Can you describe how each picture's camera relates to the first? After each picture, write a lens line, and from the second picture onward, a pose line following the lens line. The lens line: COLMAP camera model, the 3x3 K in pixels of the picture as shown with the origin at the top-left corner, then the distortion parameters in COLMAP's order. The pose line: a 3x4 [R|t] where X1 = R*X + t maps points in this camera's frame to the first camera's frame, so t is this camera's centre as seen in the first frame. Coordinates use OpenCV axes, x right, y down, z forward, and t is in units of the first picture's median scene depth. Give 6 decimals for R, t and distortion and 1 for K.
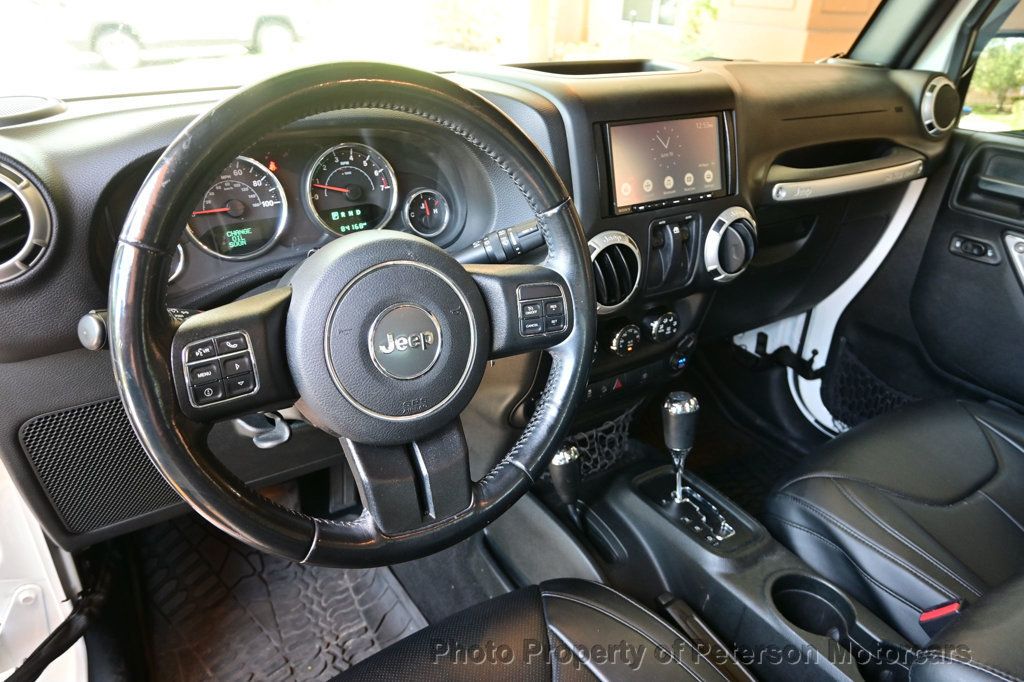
lens RADIAL K [[697.6, 0, 512.0], [0, 697.6, 341.0], [0, 0, 1]] dist [-0.004727, -0.002657]
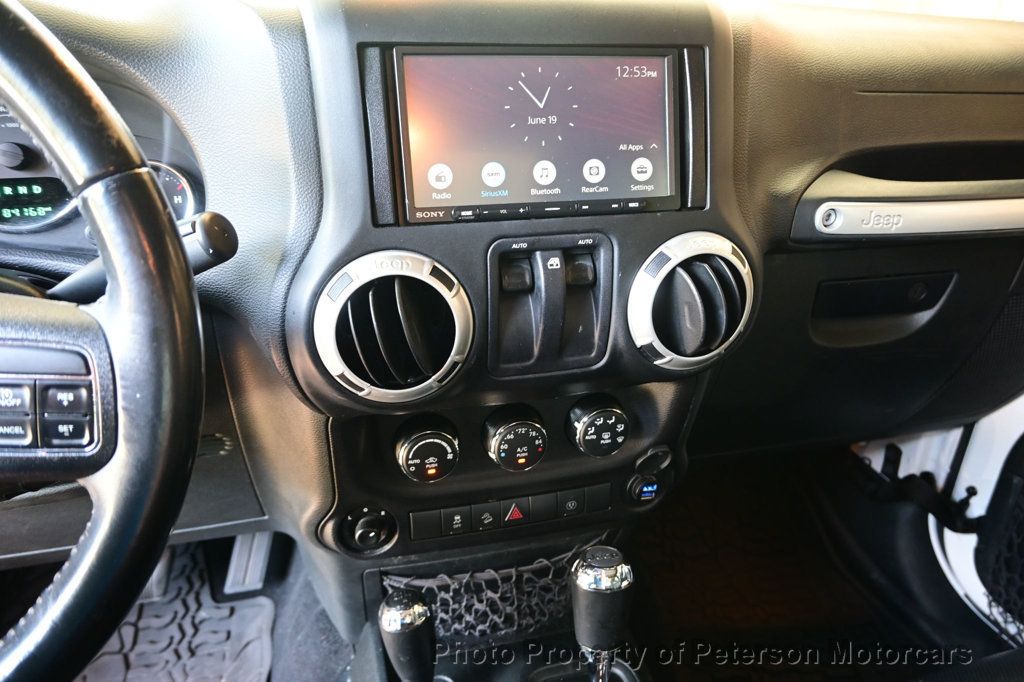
lens RADIAL K [[697.6, 0, 512.0], [0, 697.6, 341.0], [0, 0, 1]] dist [-0.004727, -0.002657]
pose [[0.952696, 0.116688, -0.280632, 0.341704], [-0.131835, 0.990631, -0.035647, -0.072712], [0.273843, 0.070958, 0.959153, 0.458925]]
